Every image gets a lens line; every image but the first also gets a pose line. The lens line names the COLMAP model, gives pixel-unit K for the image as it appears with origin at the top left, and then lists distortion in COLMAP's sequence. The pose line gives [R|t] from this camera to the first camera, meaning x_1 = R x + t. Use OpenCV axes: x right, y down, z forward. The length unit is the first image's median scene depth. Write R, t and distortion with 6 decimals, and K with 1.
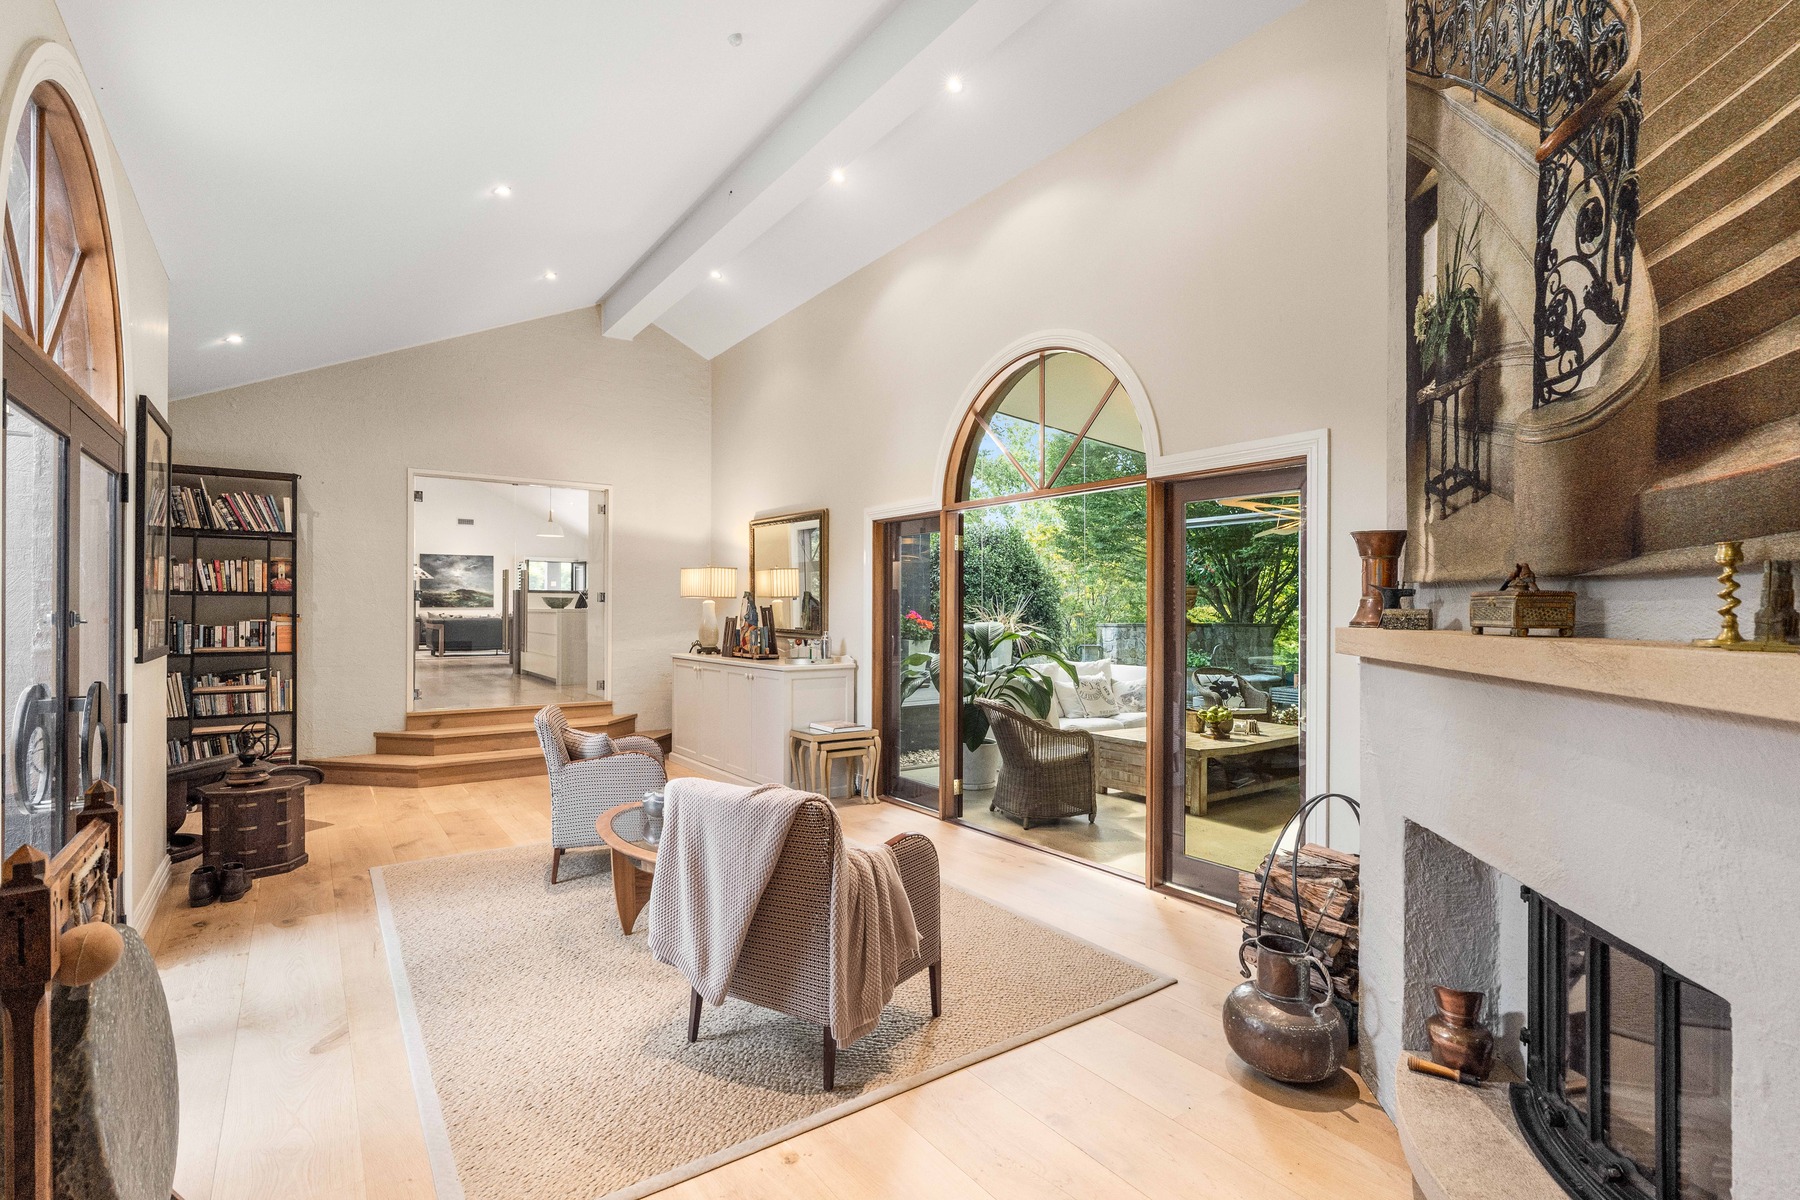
lens RADIAL K [[846.6, 0, 900.0], [0, 846.6, 600.0], [0, 0, 1]] dist [-0.000690, -0.000209]
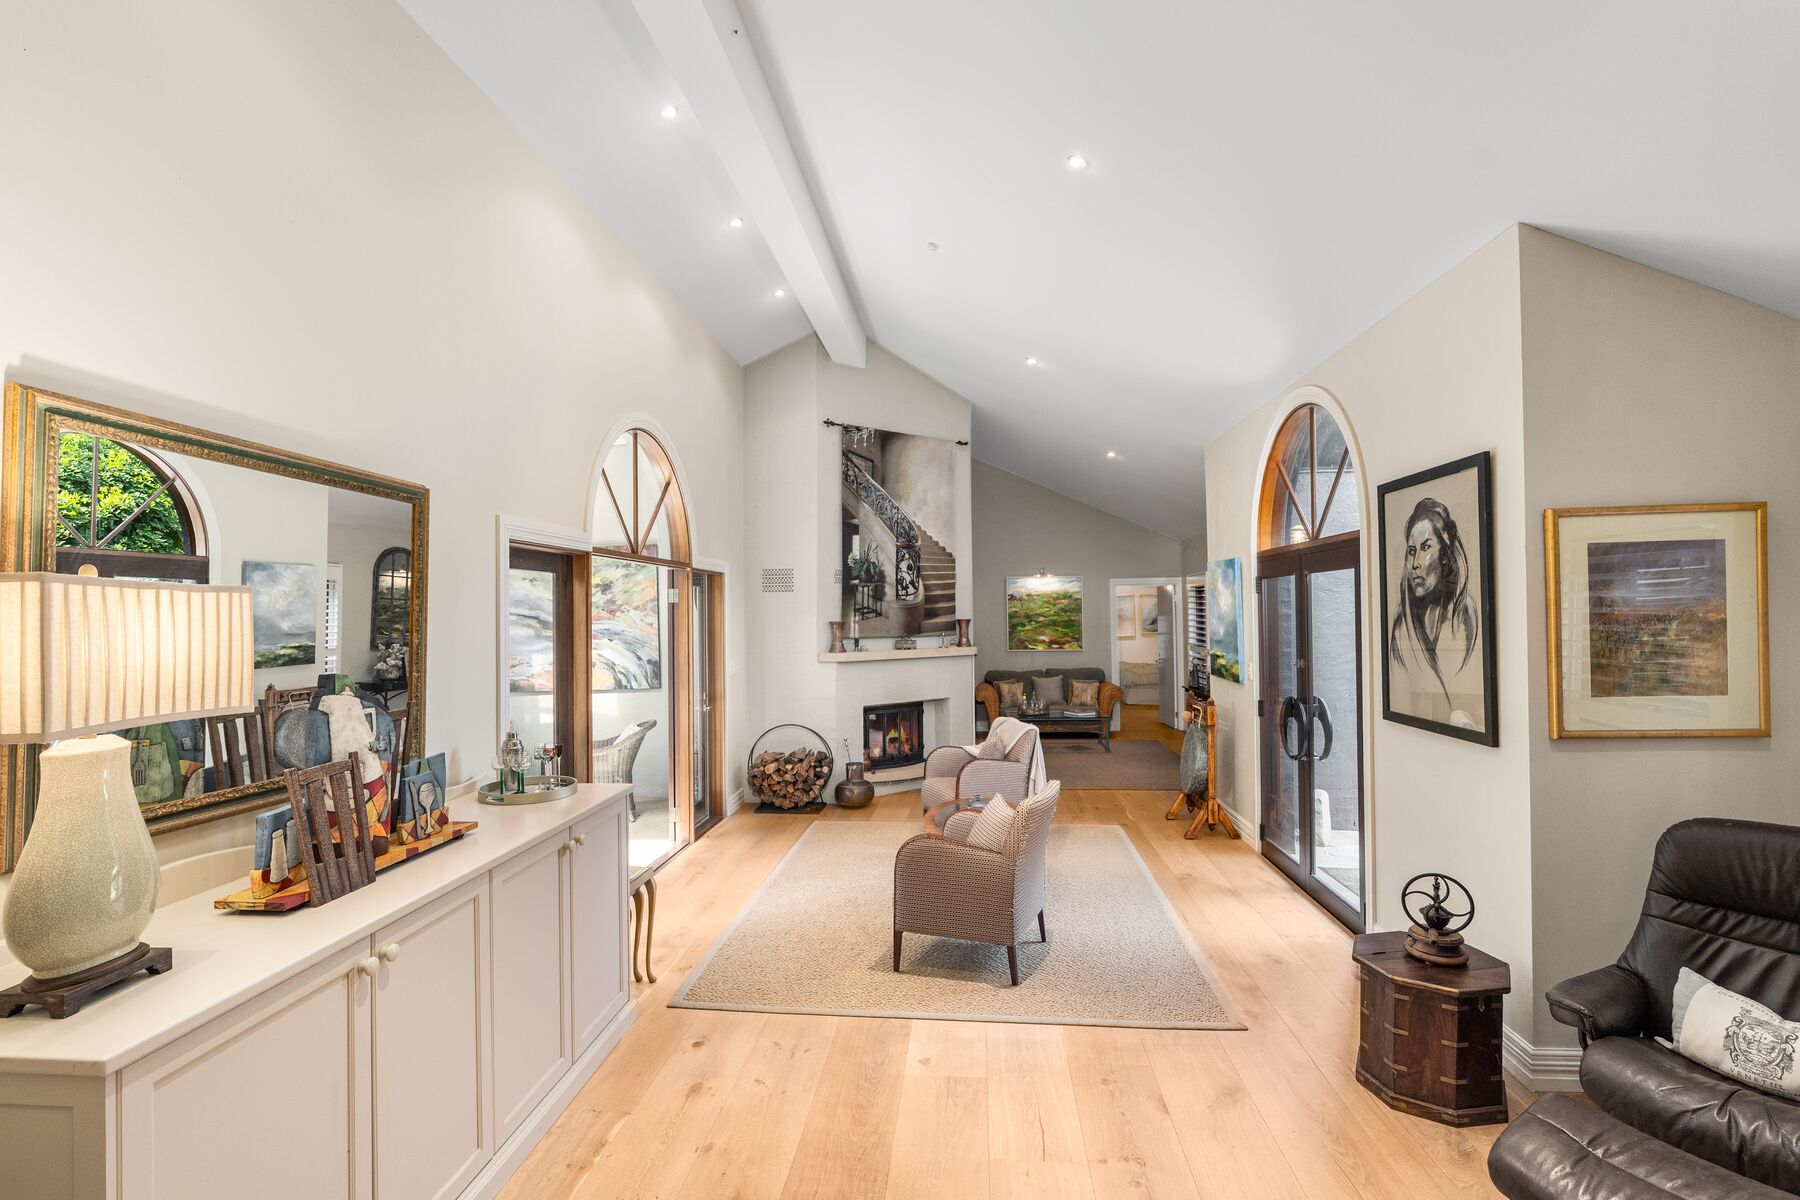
lens RADIAL K [[816.3, 0, 900.0], [0, 816.3, 600.0], [0, 0, 1]] dist [-0.000071, -0.000126]
pose [[-0.754048, 0.017992, 0.656573, -1.753792], [0.003622, 0.999723, -0.023236, -0.100147], [-0.656809, -0.015143, -0.753905, 3.509863]]
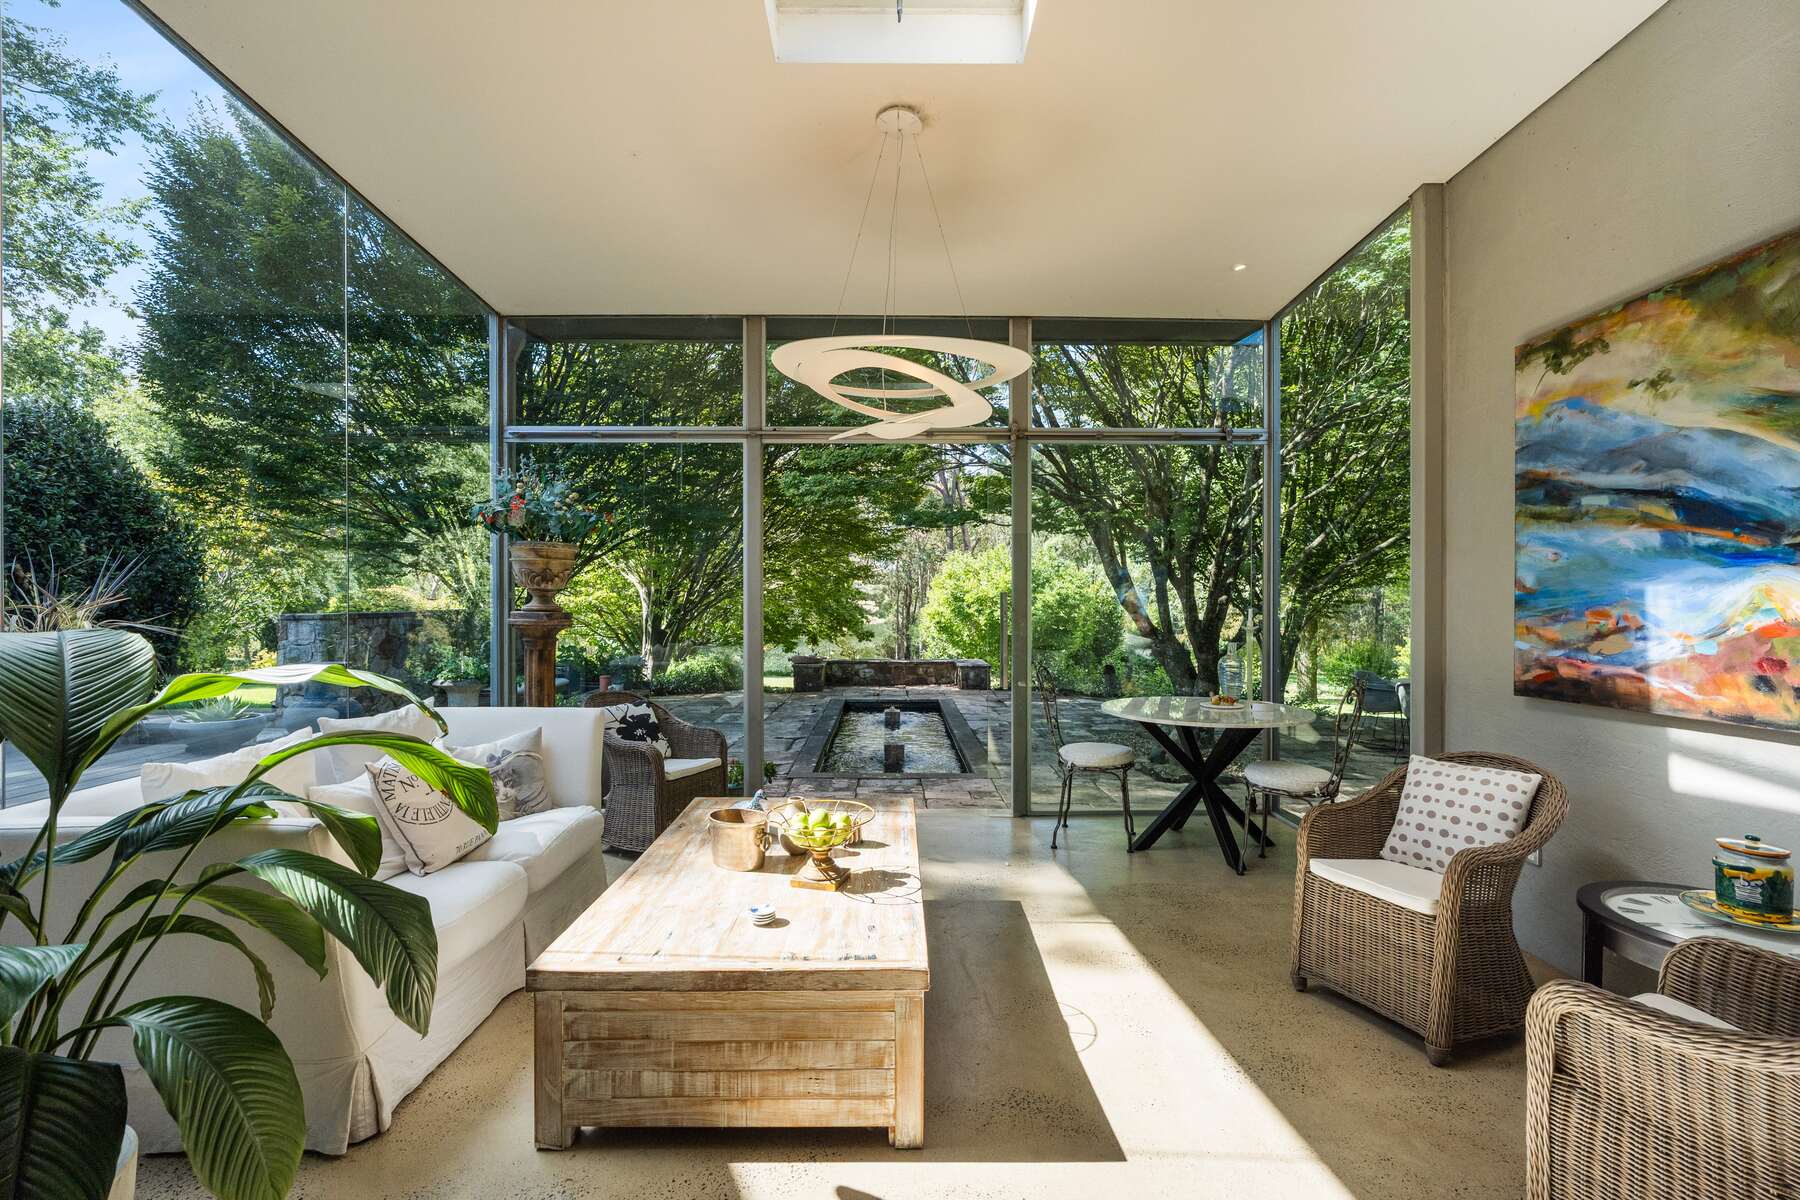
lens RADIAL K [[816.3, 0, 900.0], [0, 816.3, 600.0], [0, 0, 1]] dist [-0.000071, -0.000126]
pose [[0.578001, -0.007874, 0.815998, 0.161763], [-0.009640, 0.999818, 0.016476, 0.033246], [-0.815979, -0.017389, 0.577819, 2.100590]]
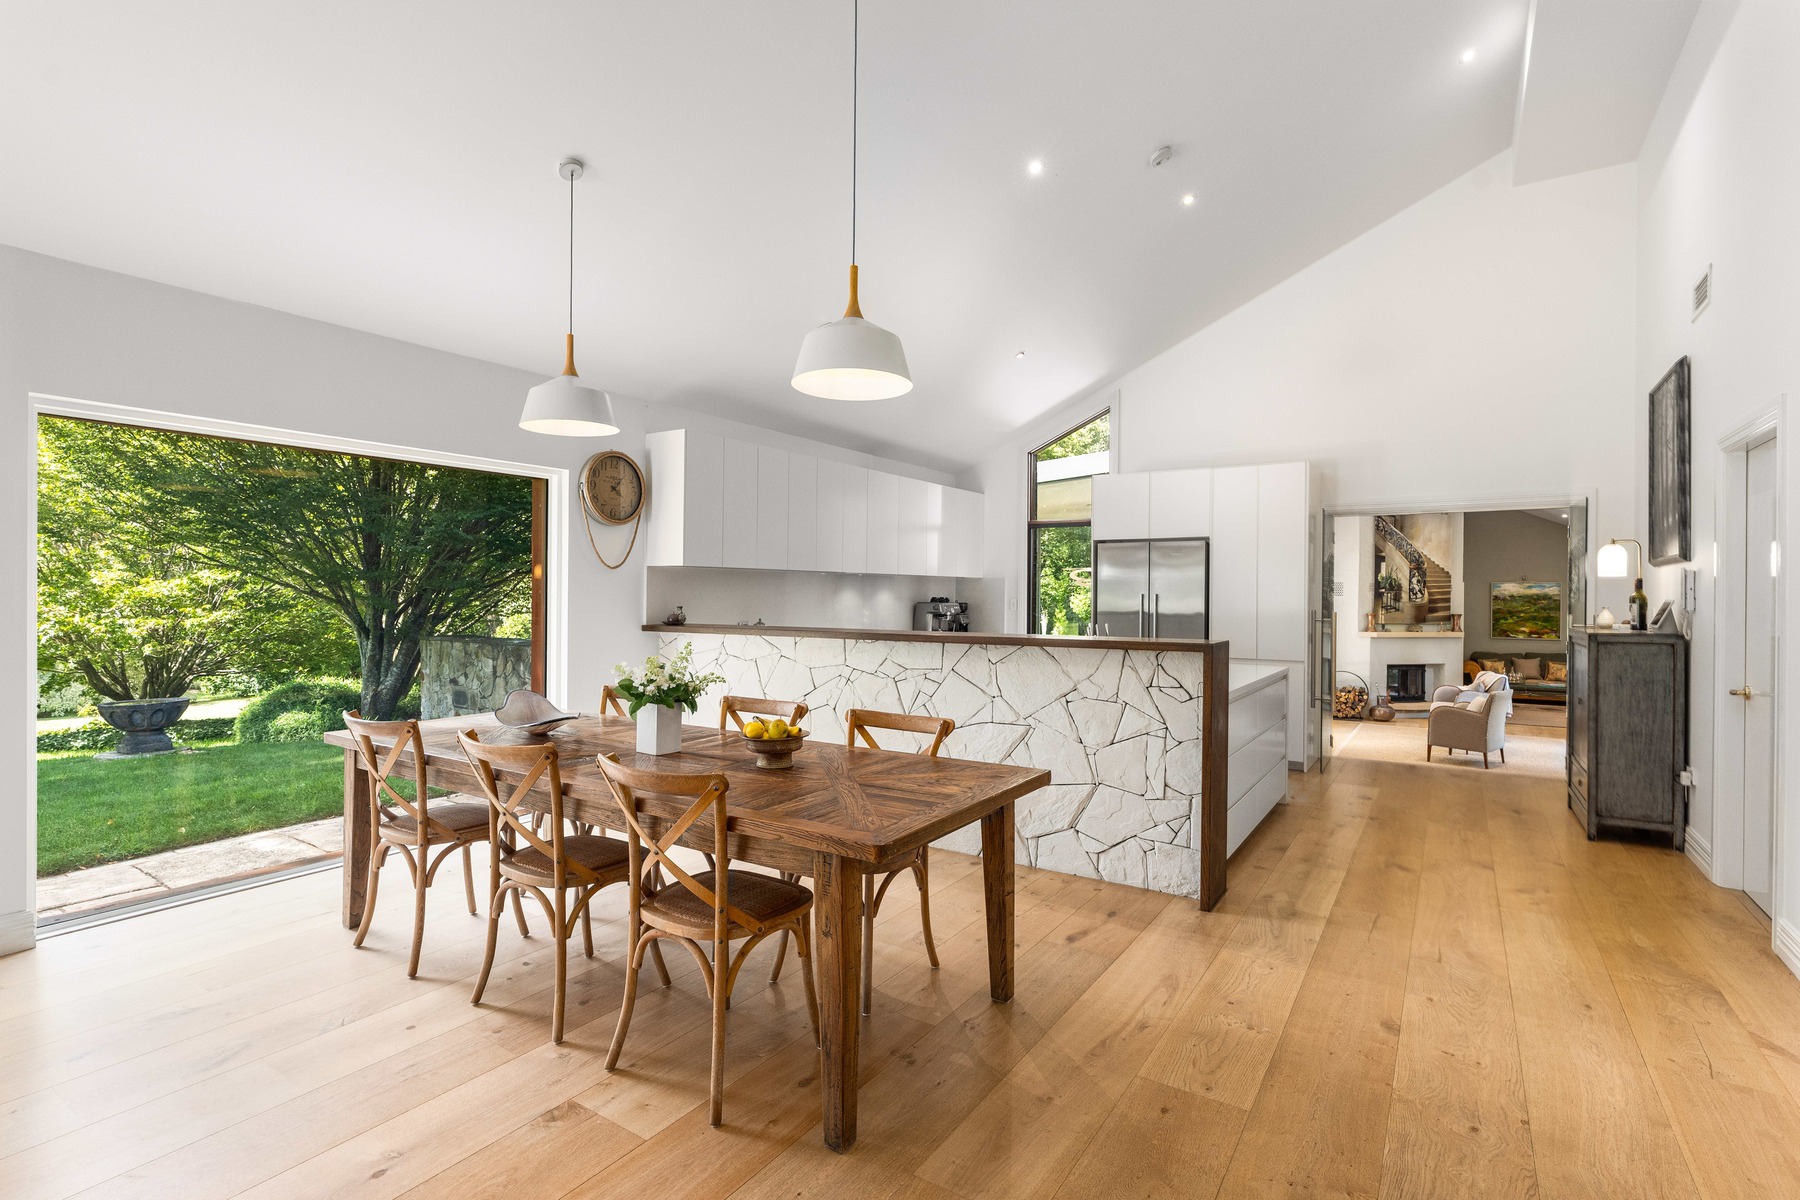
lens RADIAL K [[885.2, 0, 900.0], [0, 885.2, 600.0], [0, 0, 1]] dist [-0.002678, -0.000190]
pose [[-0.378909, -0.009338, 0.925387, -3.868608], [-0.017312, 0.999846, 0.003000, -0.149512], [-0.925272, -0.014884, -0.379013, 6.593309]]
